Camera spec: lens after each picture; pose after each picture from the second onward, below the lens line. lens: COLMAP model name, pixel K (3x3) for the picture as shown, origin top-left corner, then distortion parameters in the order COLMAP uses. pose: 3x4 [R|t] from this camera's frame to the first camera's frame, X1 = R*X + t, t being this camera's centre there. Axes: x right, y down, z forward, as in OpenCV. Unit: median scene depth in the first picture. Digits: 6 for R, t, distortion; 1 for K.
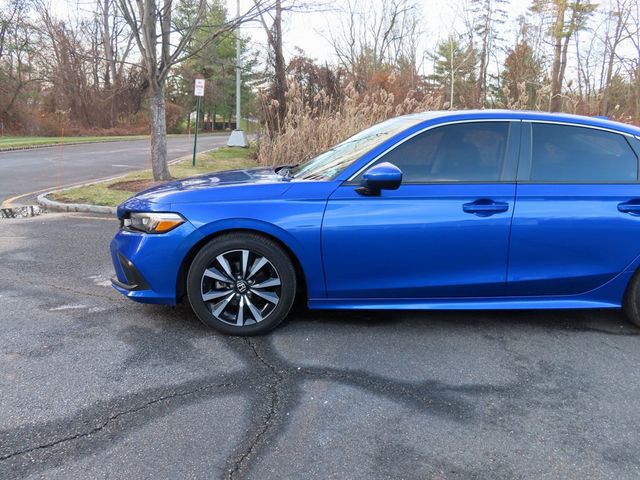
lens RADIAL K [[519.4, 0, 318.4], [0, 519.4, 239.2], [0, 0, 1]] dist [-0.000635, 0.010875]
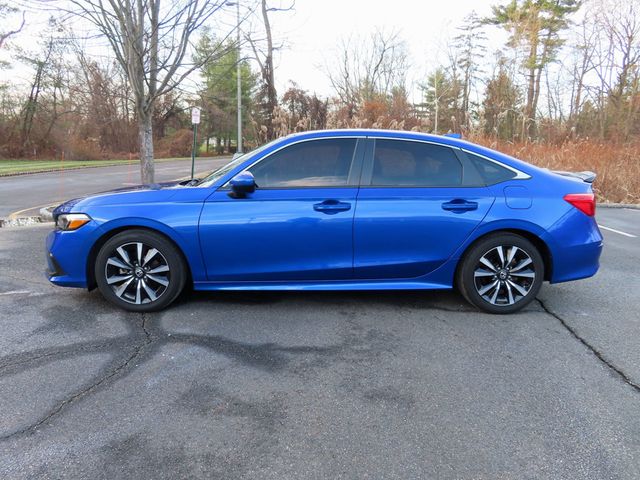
lens RADIAL K [[462.0, 0, 320.9], [0, 462.0, 240.6], [0, 0, 1]] dist [-0.008083, 0.014797]
pose [[0.999766, -0.007465, -0.020300, 0.259177], [0.007062, 0.999778, -0.019857, 0.033553], [0.020444, 0.019709, 0.999597, -0.082239]]
